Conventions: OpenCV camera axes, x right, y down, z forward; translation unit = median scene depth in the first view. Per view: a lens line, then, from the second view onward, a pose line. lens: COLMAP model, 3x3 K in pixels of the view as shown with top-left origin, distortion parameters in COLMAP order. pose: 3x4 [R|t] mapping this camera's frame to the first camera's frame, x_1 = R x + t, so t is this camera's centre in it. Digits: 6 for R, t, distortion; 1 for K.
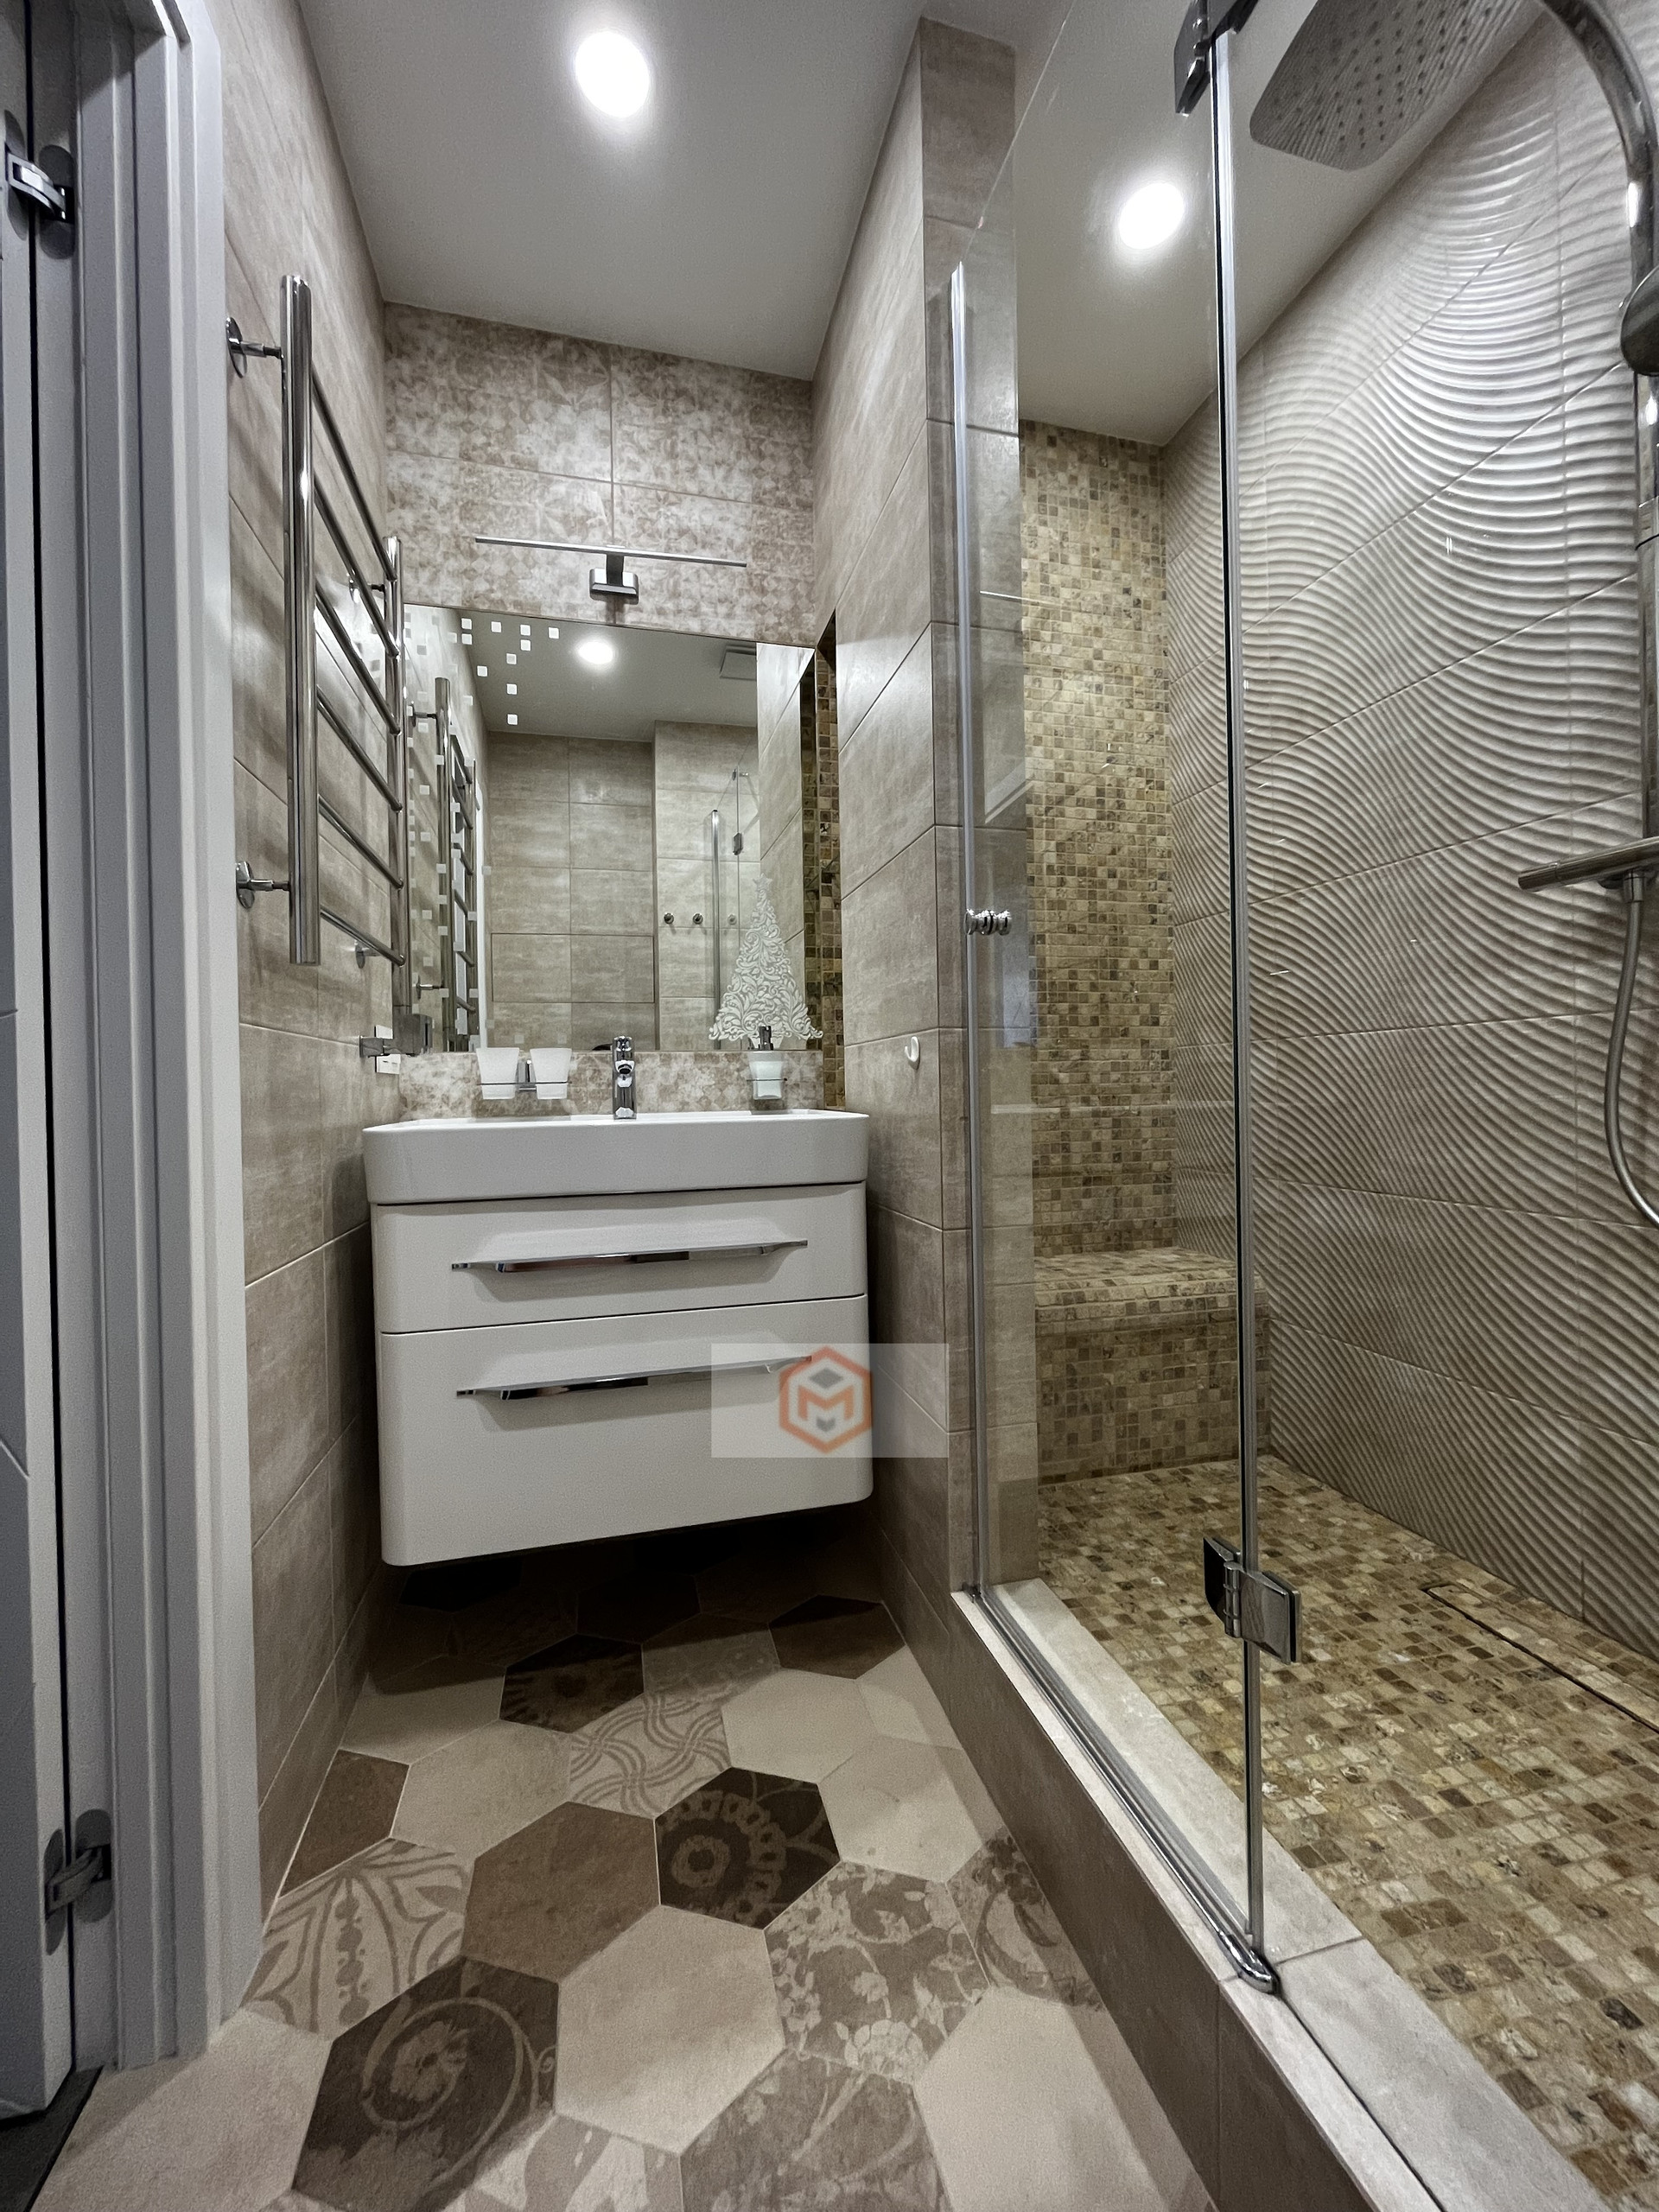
lens RADIAL K [[888.4, 0, 829.1], [0, 888.4, 1097.5], [0, 0, 1]] dist [-0.004817, 0.000503]
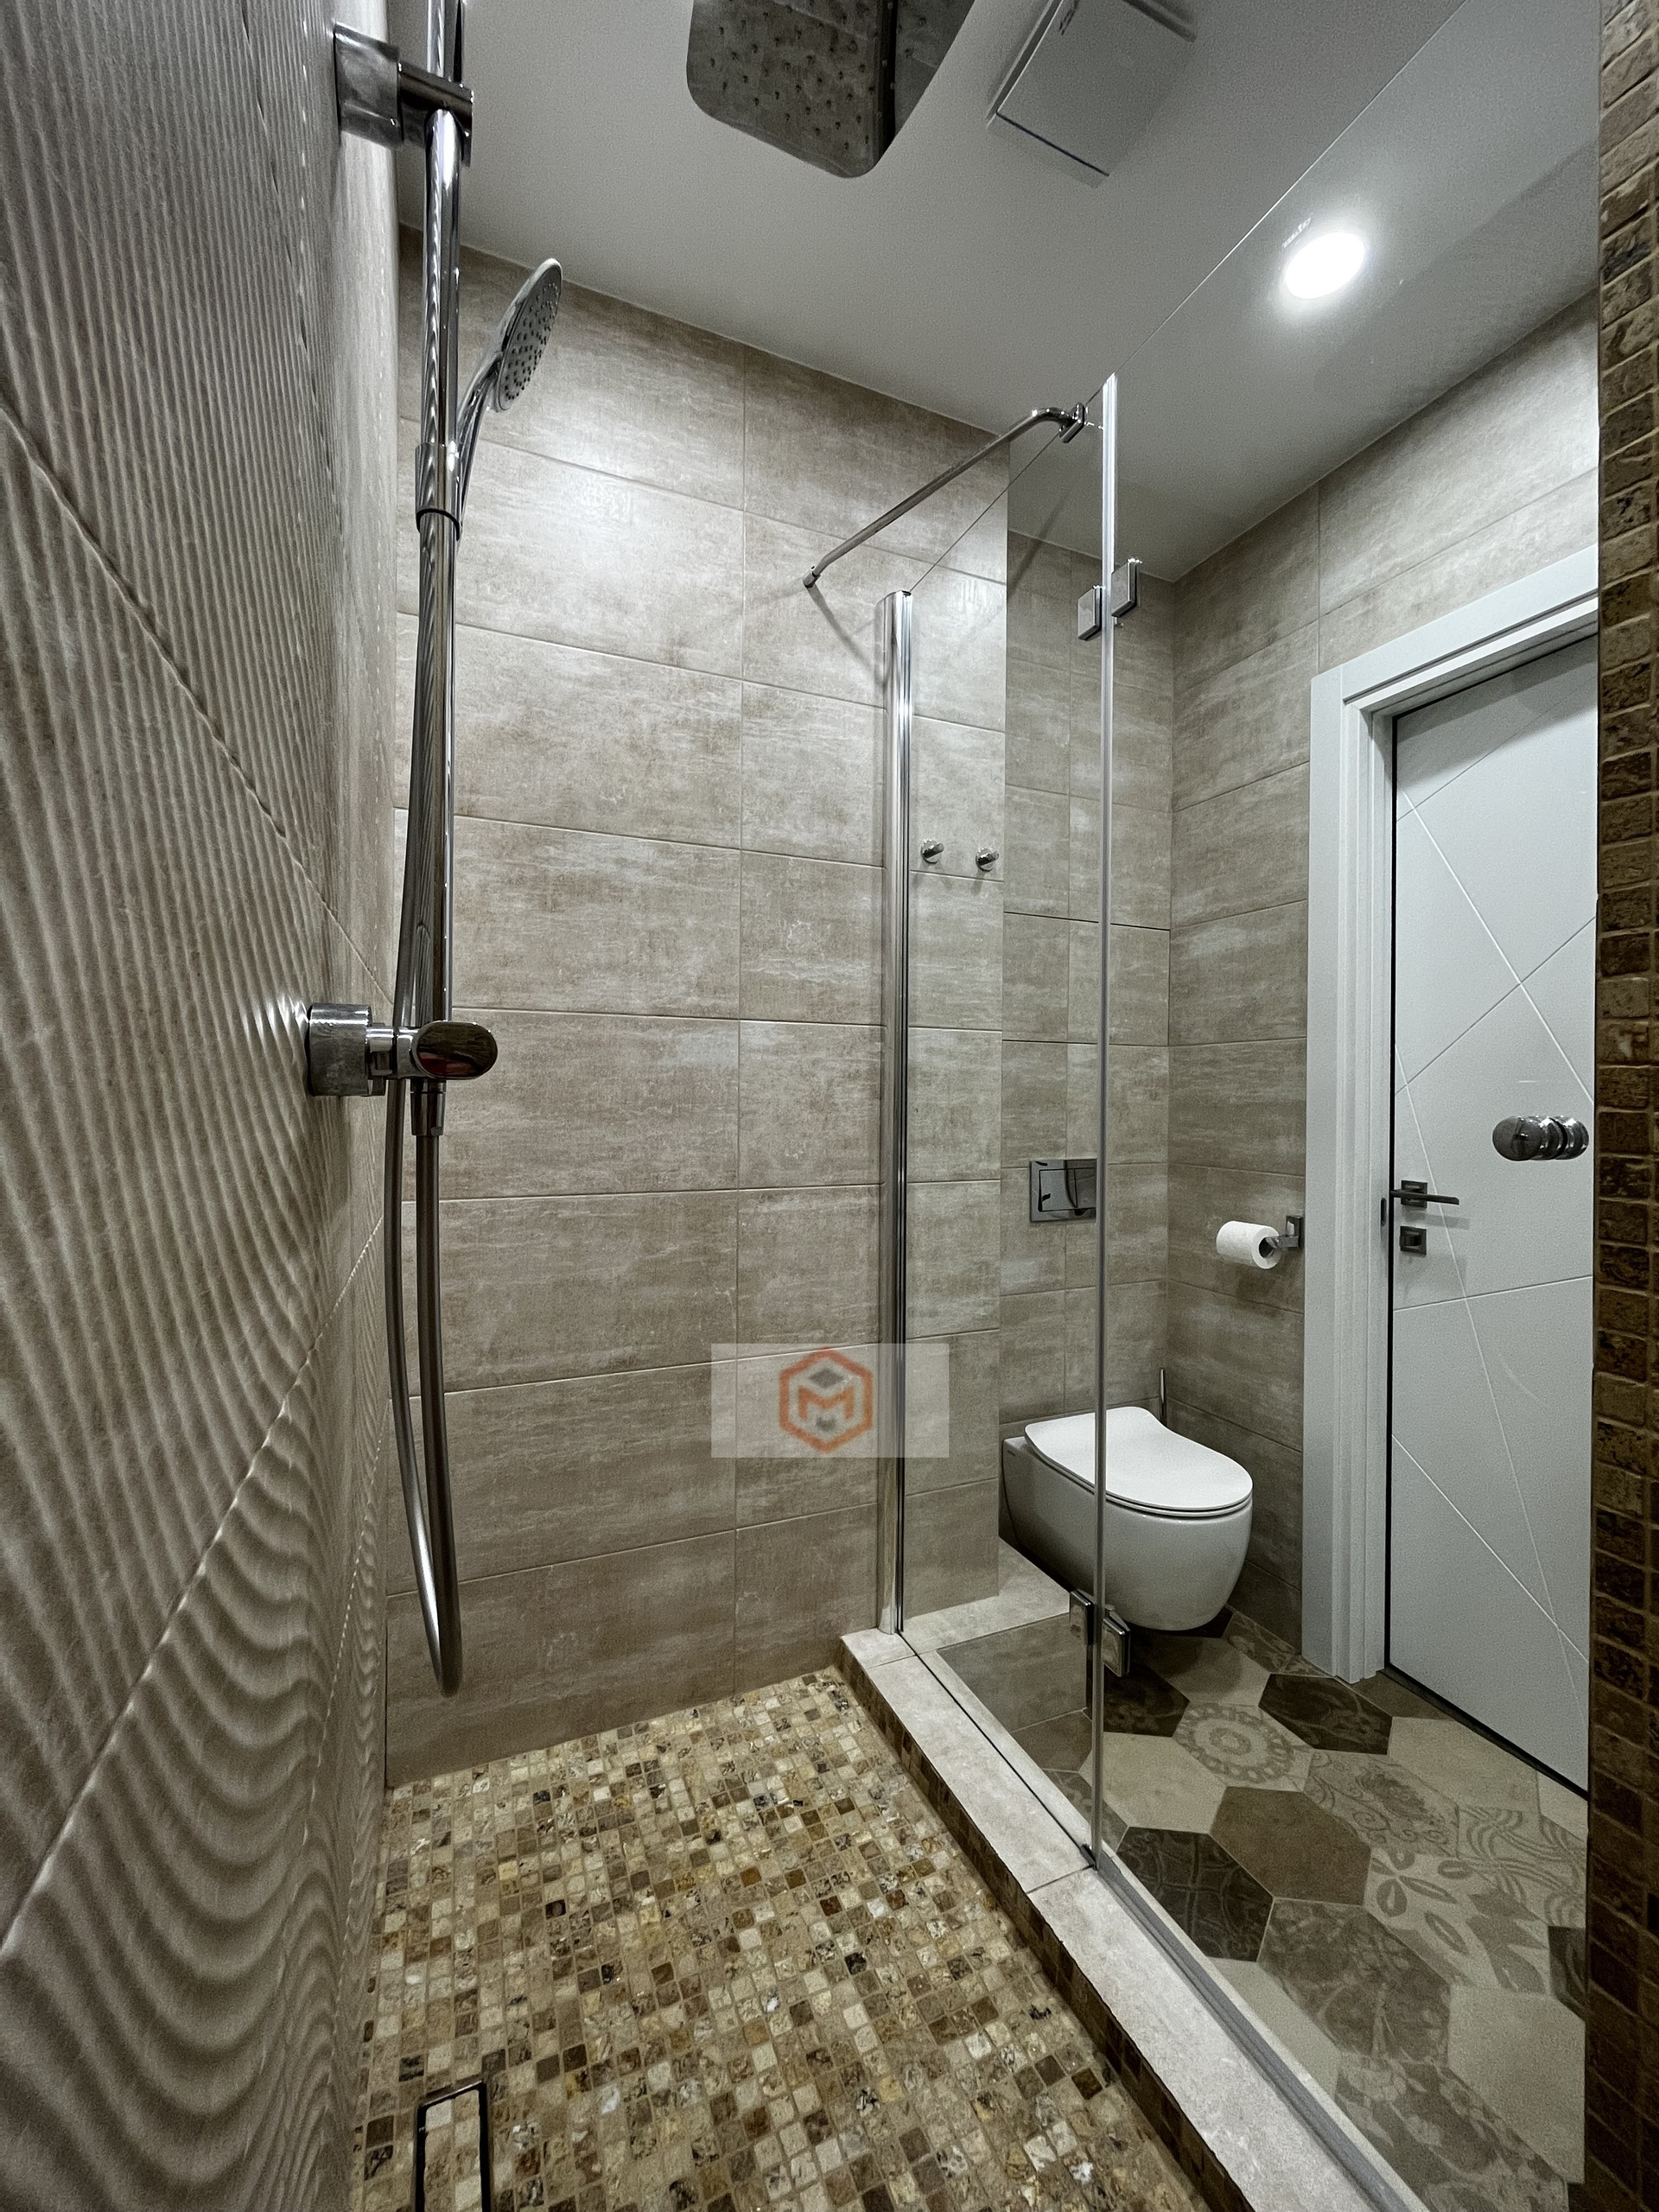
lens RADIAL K [[888.4, 0, 831.5], [0, 888.4, 1098.6], [0, 0, 1]] dist [-0.004817, 0.000503]
pose [[-0.987017, 0.013749, -0.160025, 0.475342], [0.011438, 0.999817, 0.015355, -0.158132], [0.160207, 0.013325, -0.986994, 0.990171]]
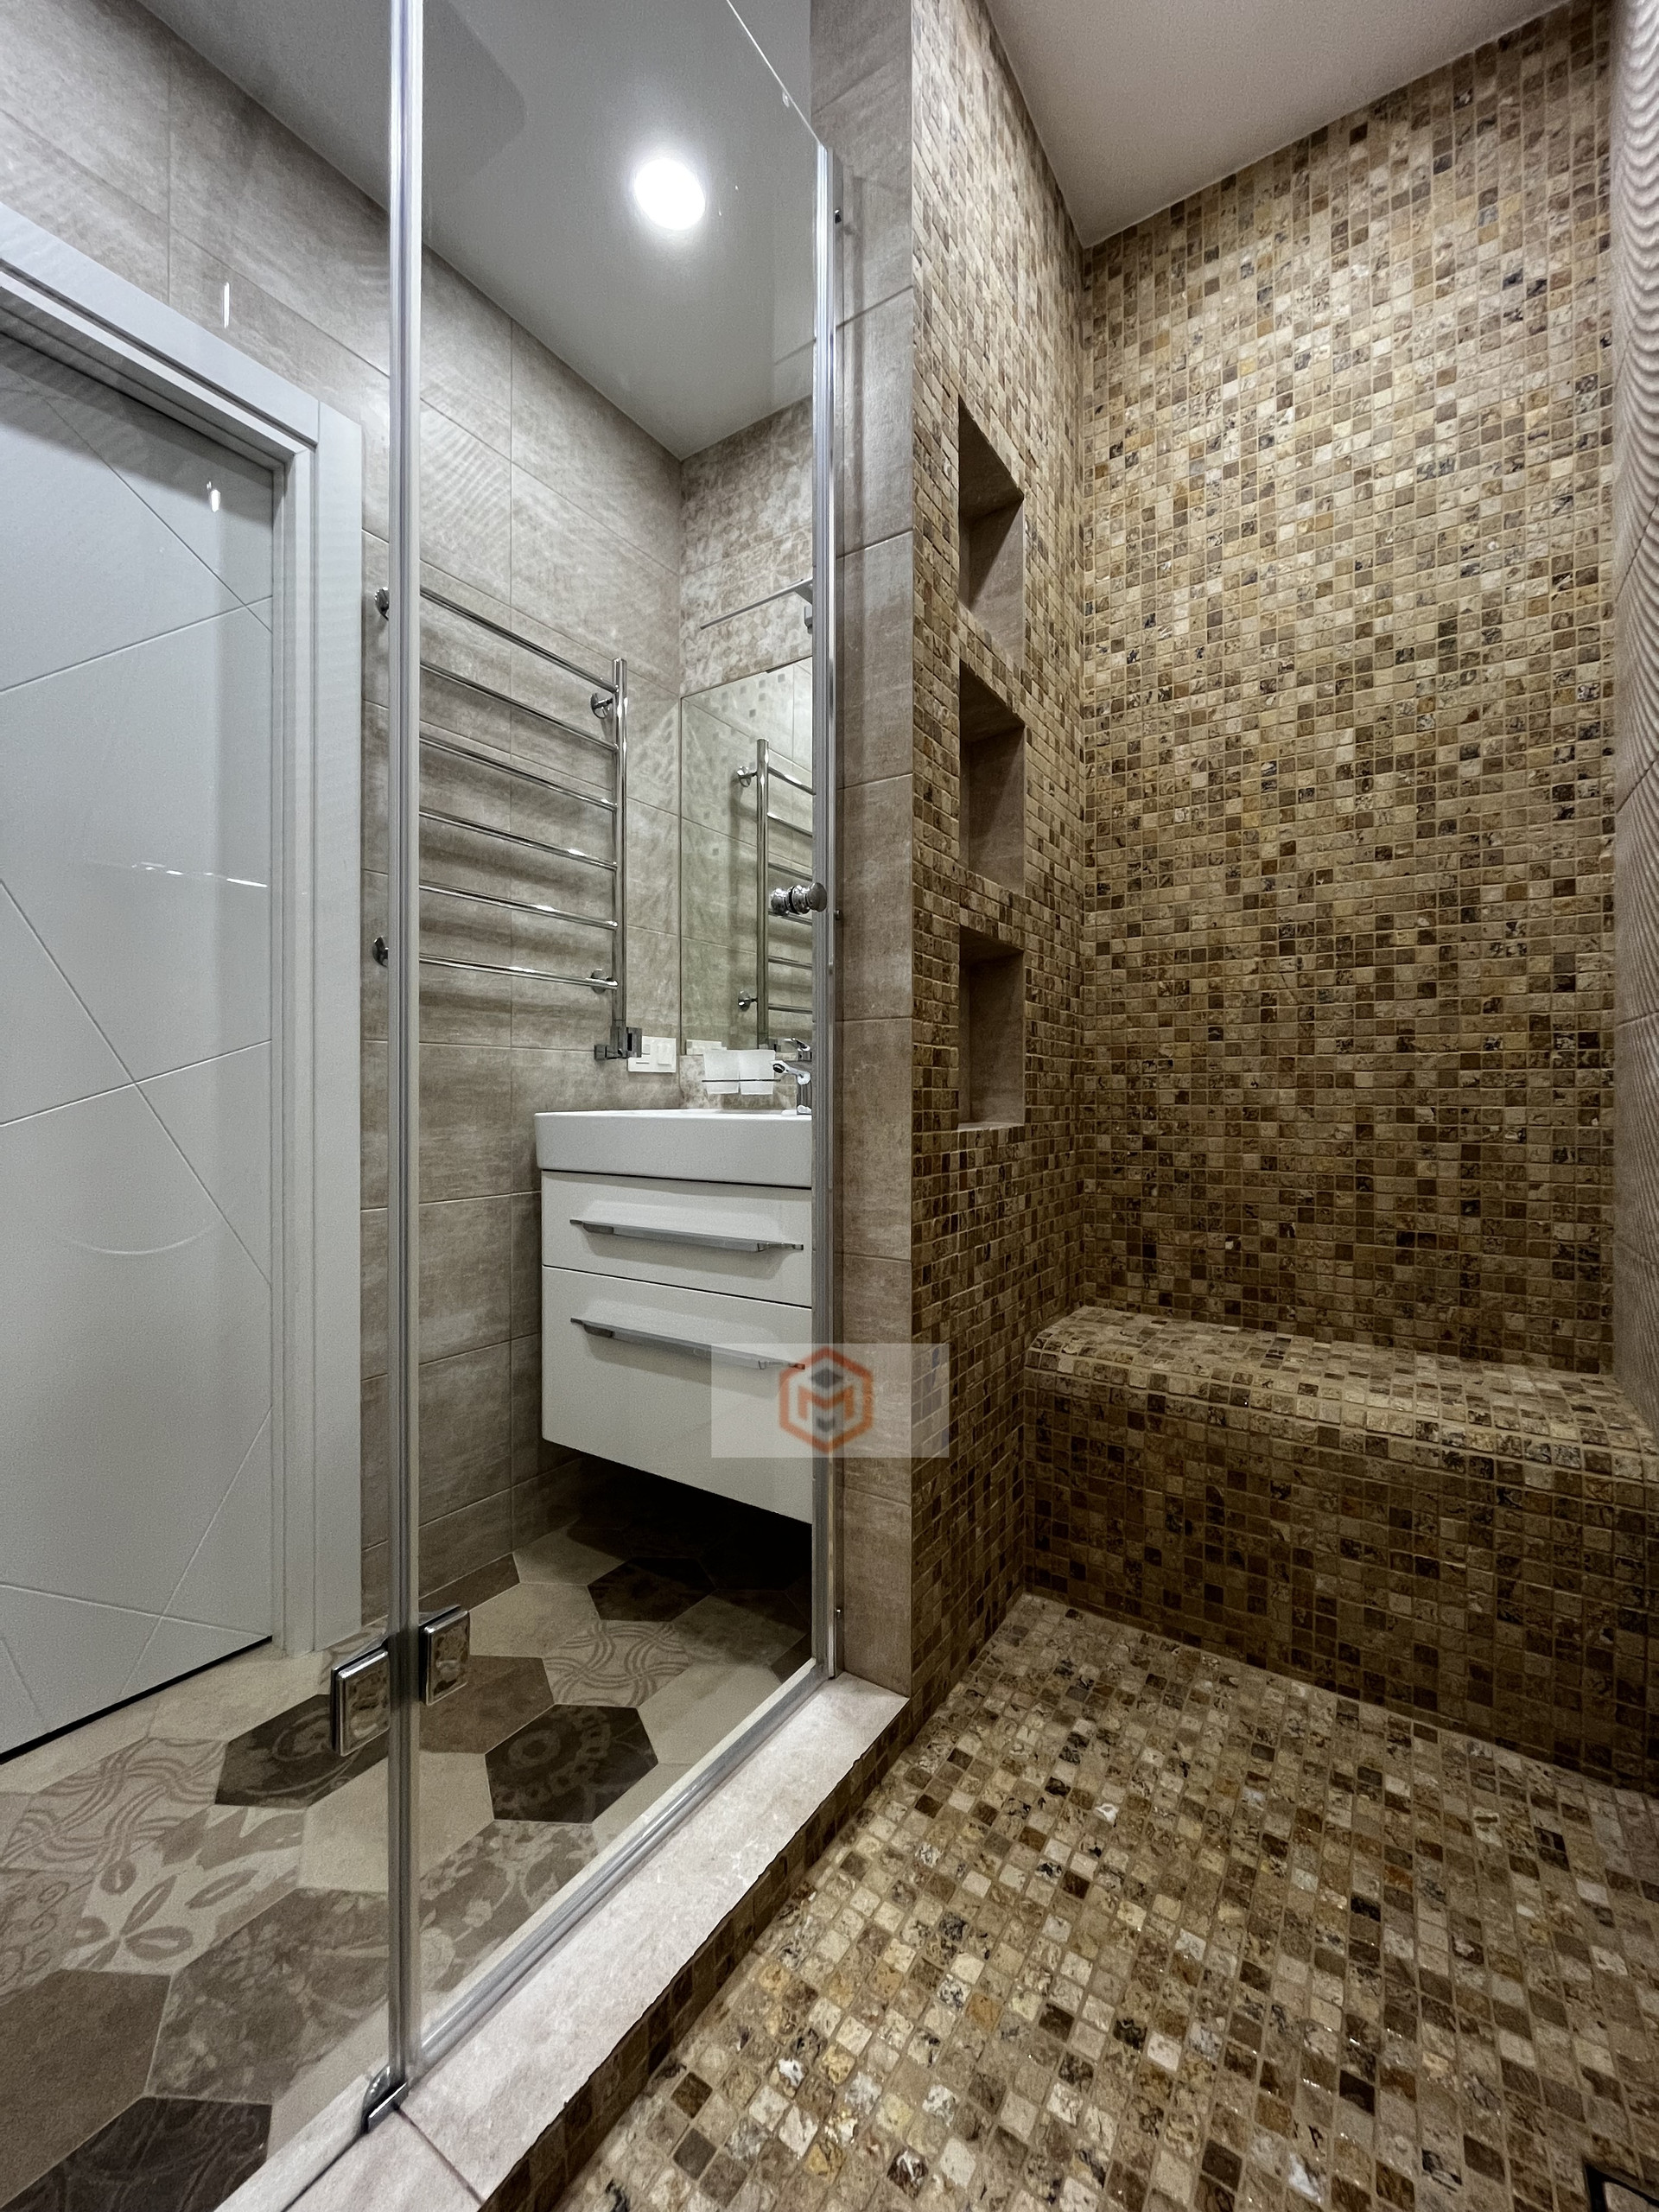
lens RADIAL K [[888.4, 0, 826.8], [0, 888.4, 1096.2], [0, 0, 1]] dist [-0.004817, 0.000503]
pose [[0.672361, 0.021739, -0.739904, 0.566239], [-0.020187, 0.999735, 0.011030, -0.009732], [0.739948, 0.007520, 0.672622, 0.293176]]
